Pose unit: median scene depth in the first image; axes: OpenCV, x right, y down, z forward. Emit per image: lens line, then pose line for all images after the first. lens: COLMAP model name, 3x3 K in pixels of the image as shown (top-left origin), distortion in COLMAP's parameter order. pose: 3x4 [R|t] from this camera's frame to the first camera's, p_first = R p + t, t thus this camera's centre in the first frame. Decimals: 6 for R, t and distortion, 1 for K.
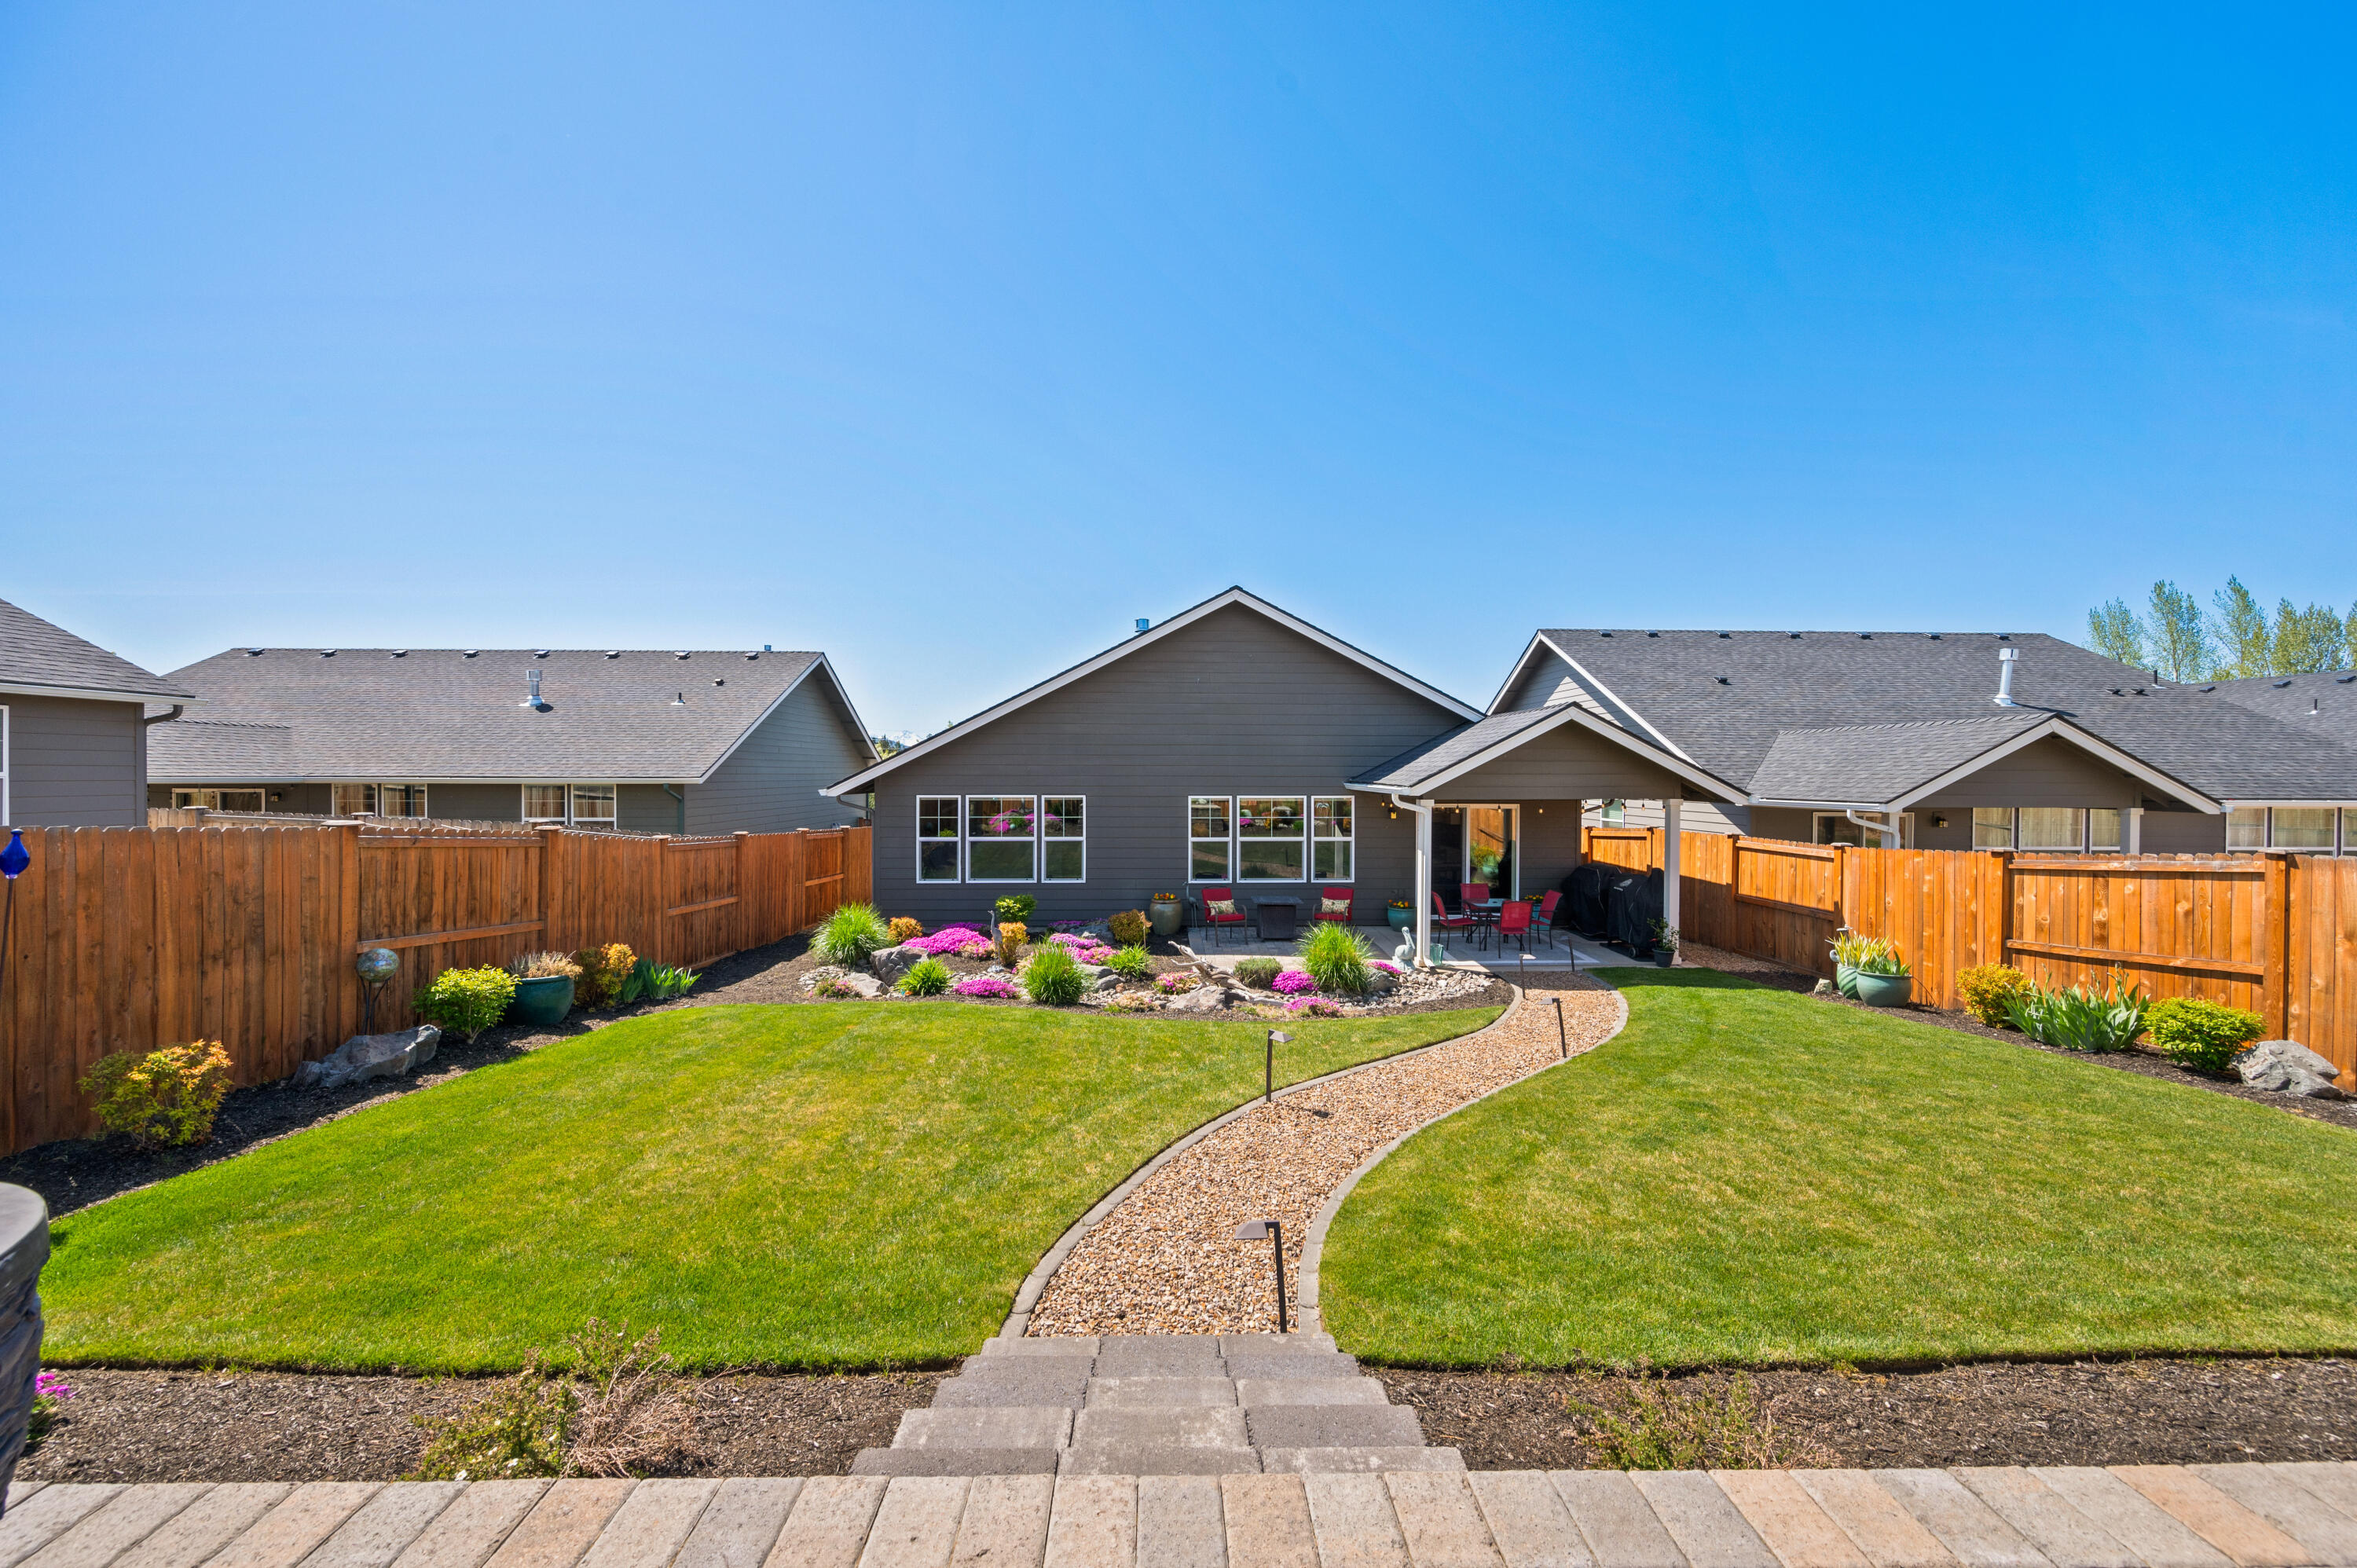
lens RADIAL K [[930.6, 0, 1178.2], [0, 930.6, 772.8], [0, 0, 1]] dist [-0.001051, 0.000001]
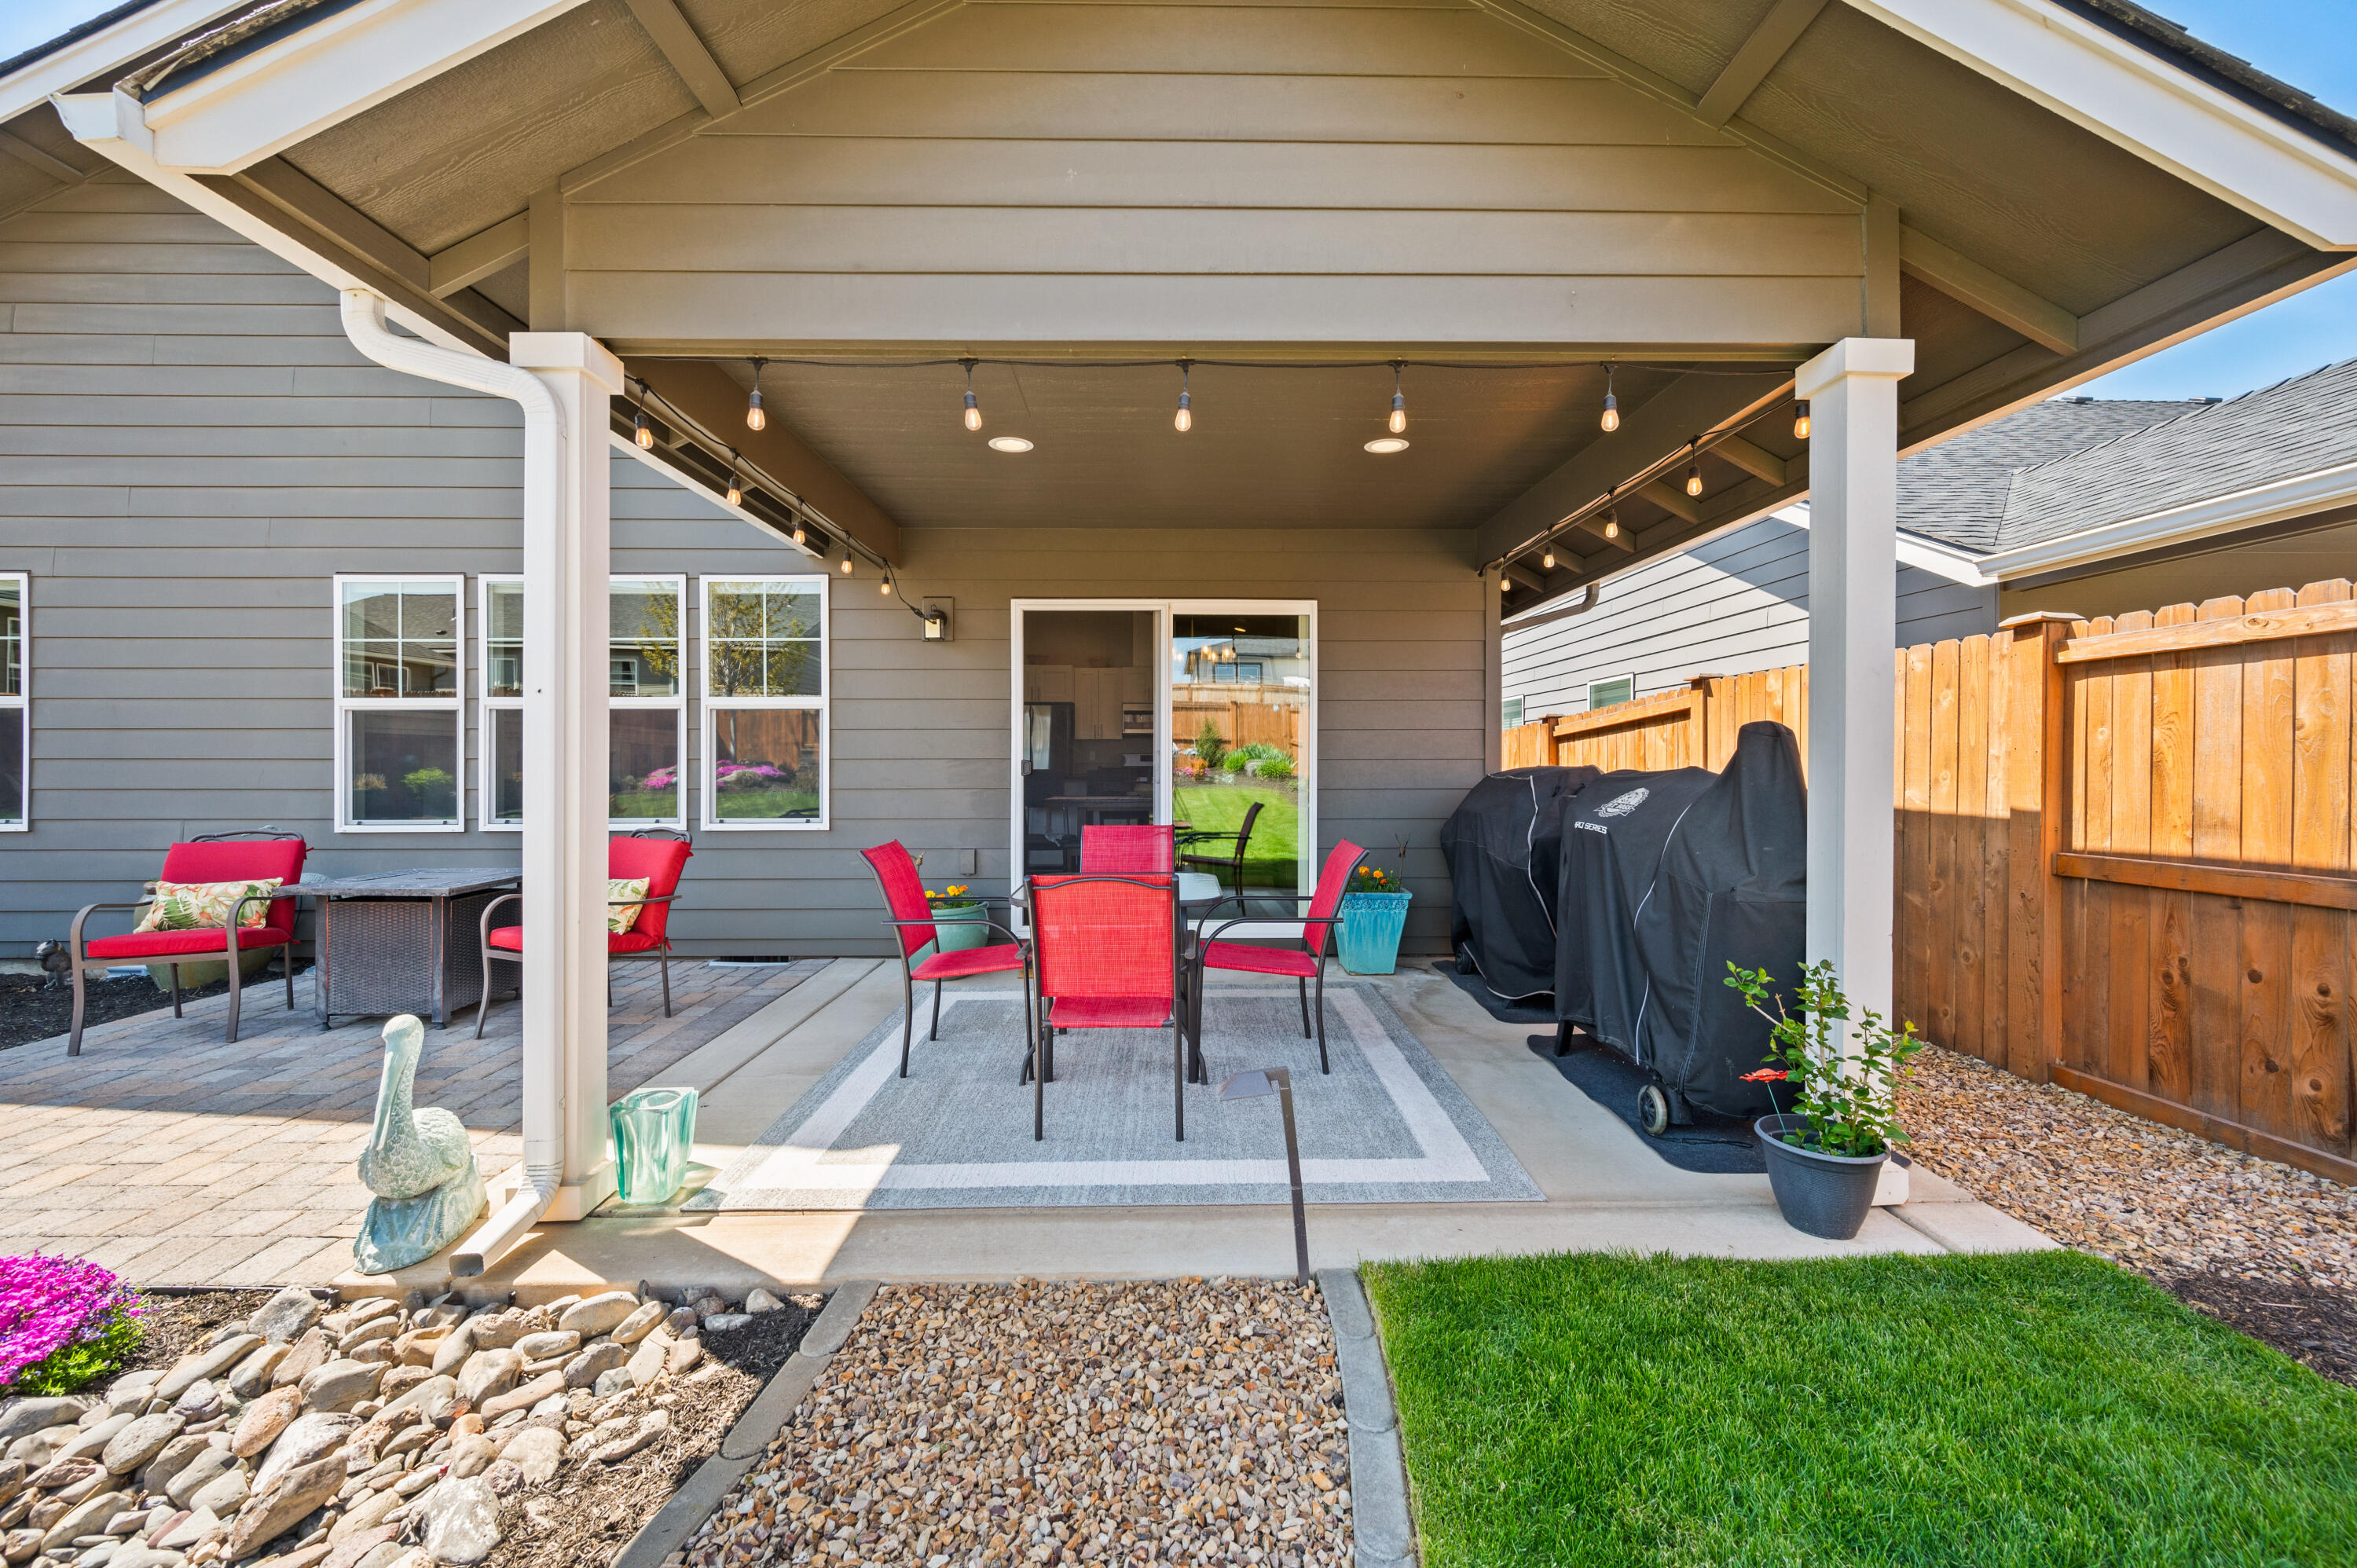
lens RADIAL K [[930.6, 0, 1178.2], [0, 930.6, 772.8], [0, 0, 1]] dist [-0.001051, 0.000001]
pose [[0.999876, -0.002628, -0.015557, 0.373974], [0.002755, 0.999963, 0.008194, 0.109631], [0.015535, -0.008236, 0.999845, 0.764995]]
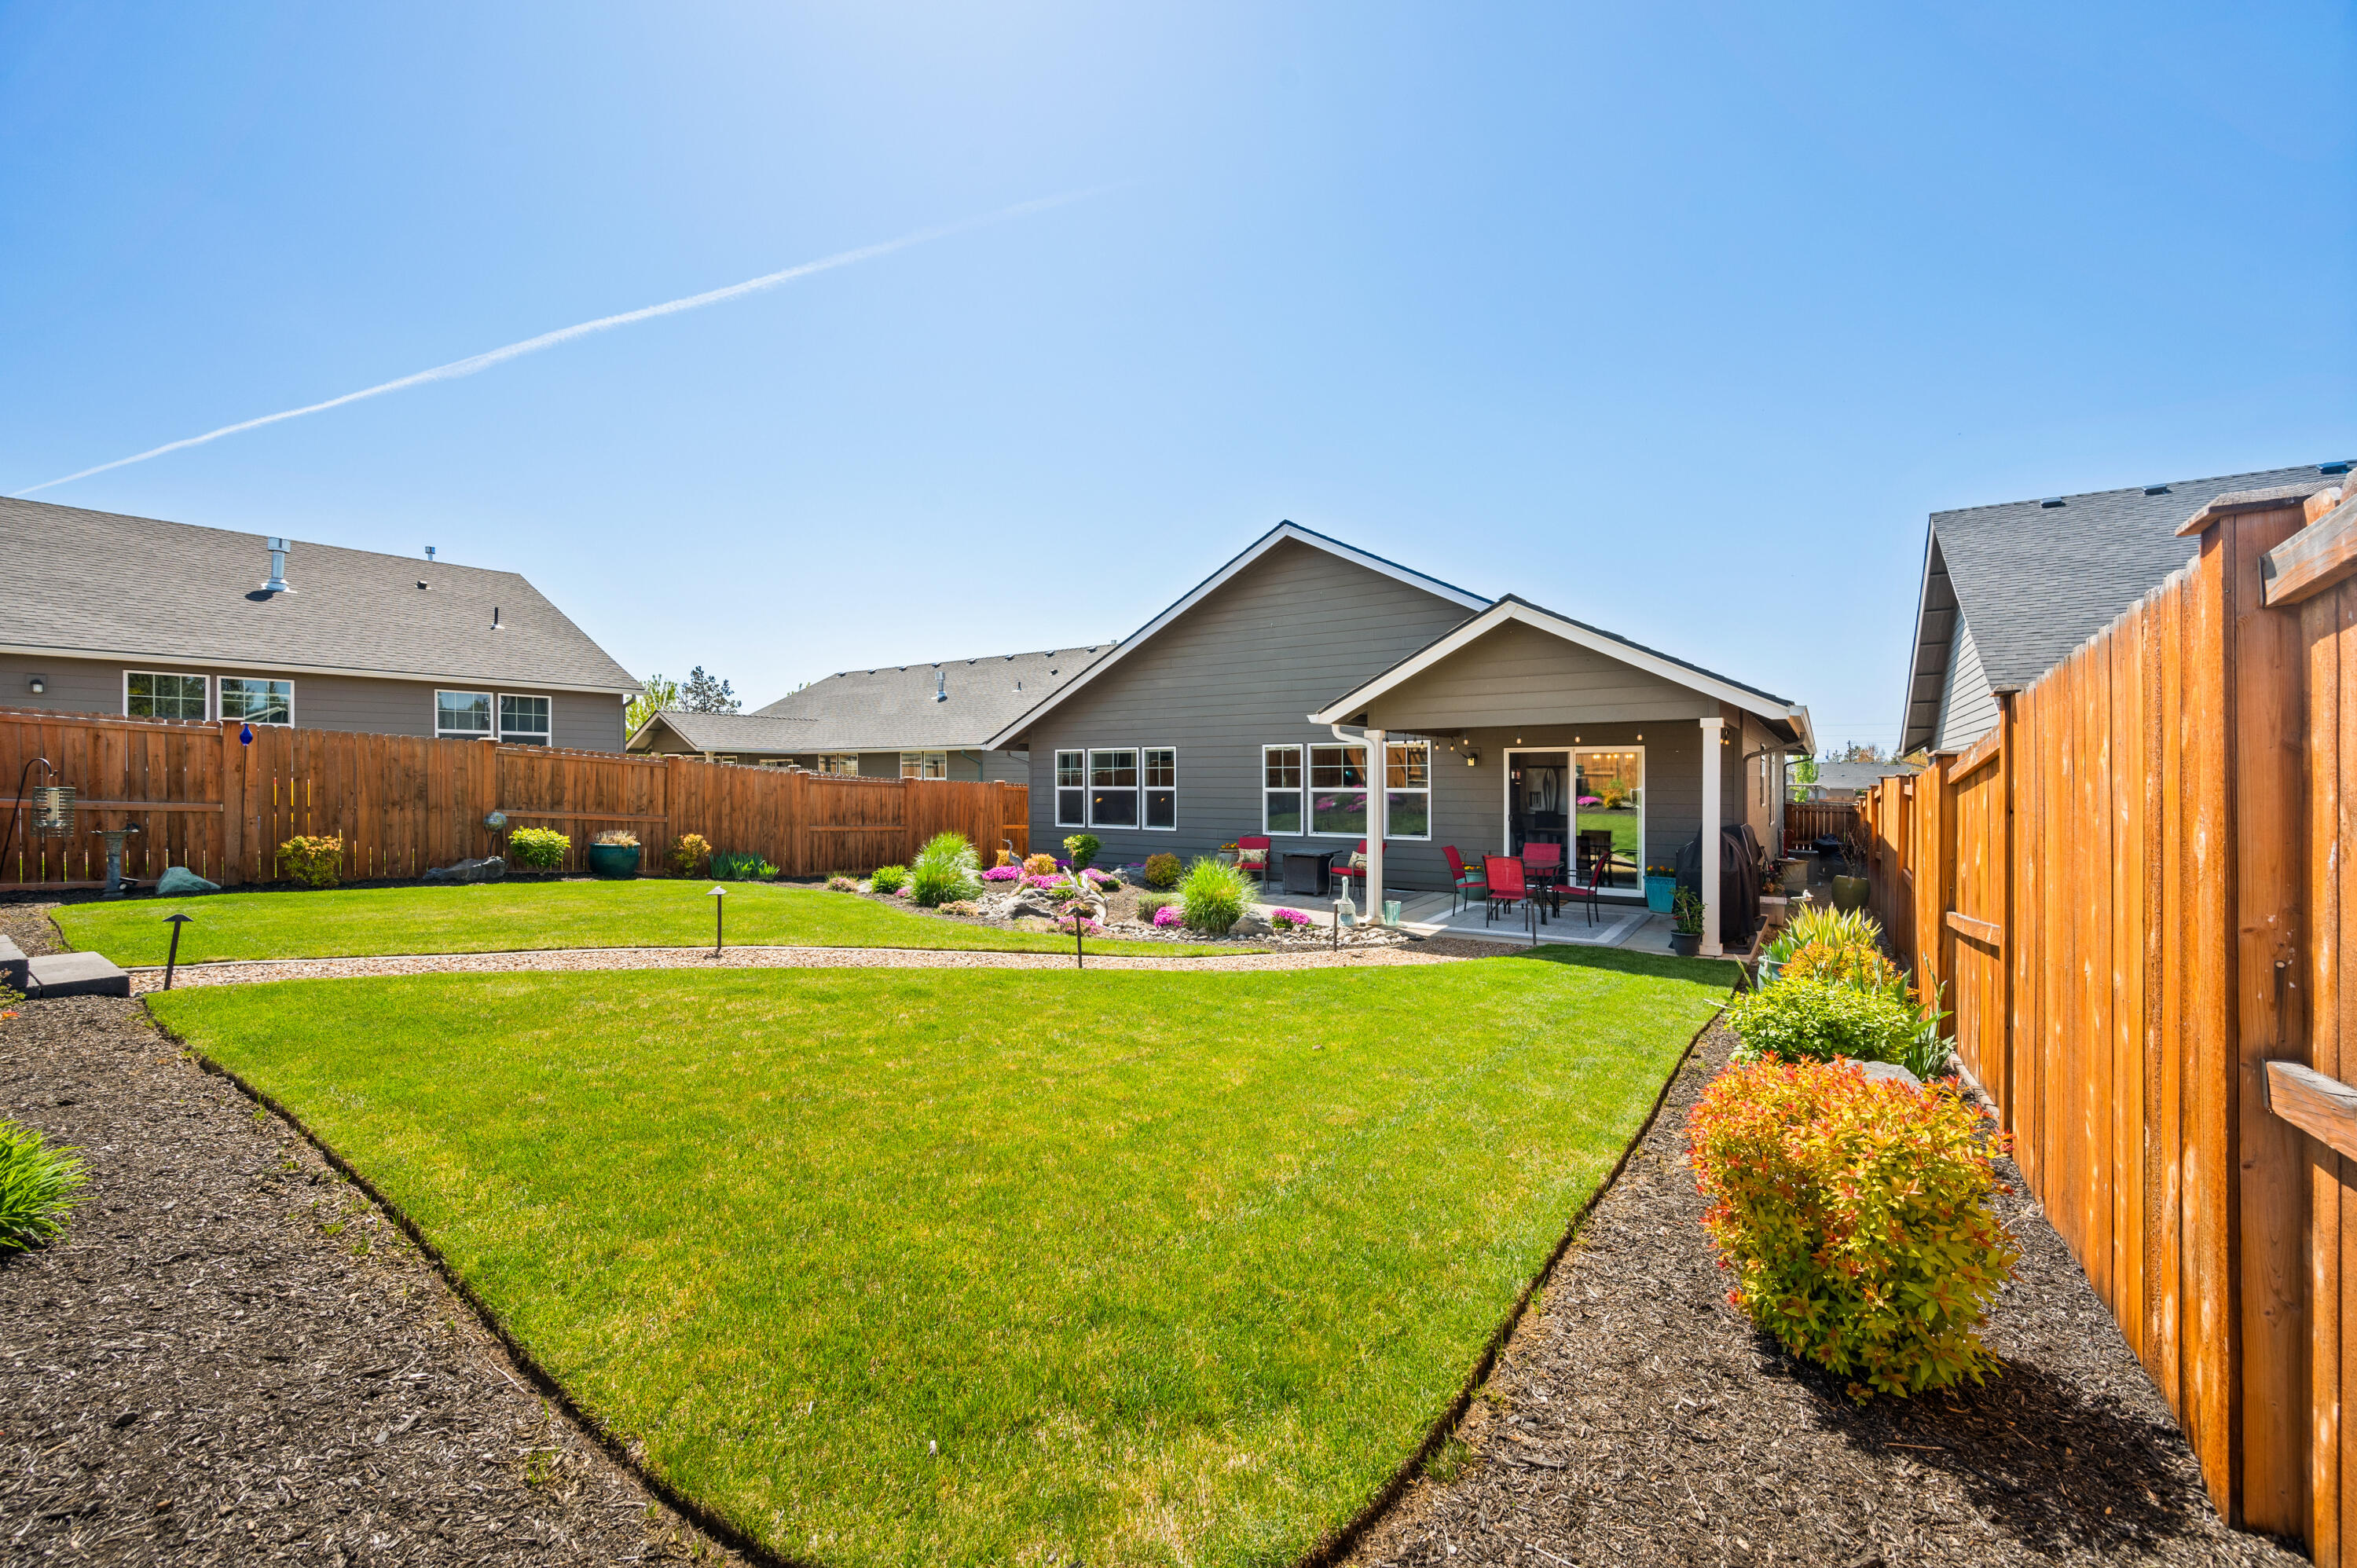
lens RADIAL K [[930.6, 0, 1178.2], [0, 930.6, 772.8], [0, 0, 1]] dist [-0.001051, 0.000001]
pose [[0.803818, -0.006472, -0.594840, 0.597017], [0.004717, 0.999979, -0.004506, 0.066830], [0.594856, 0.000816, 0.803832, 0.191038]]
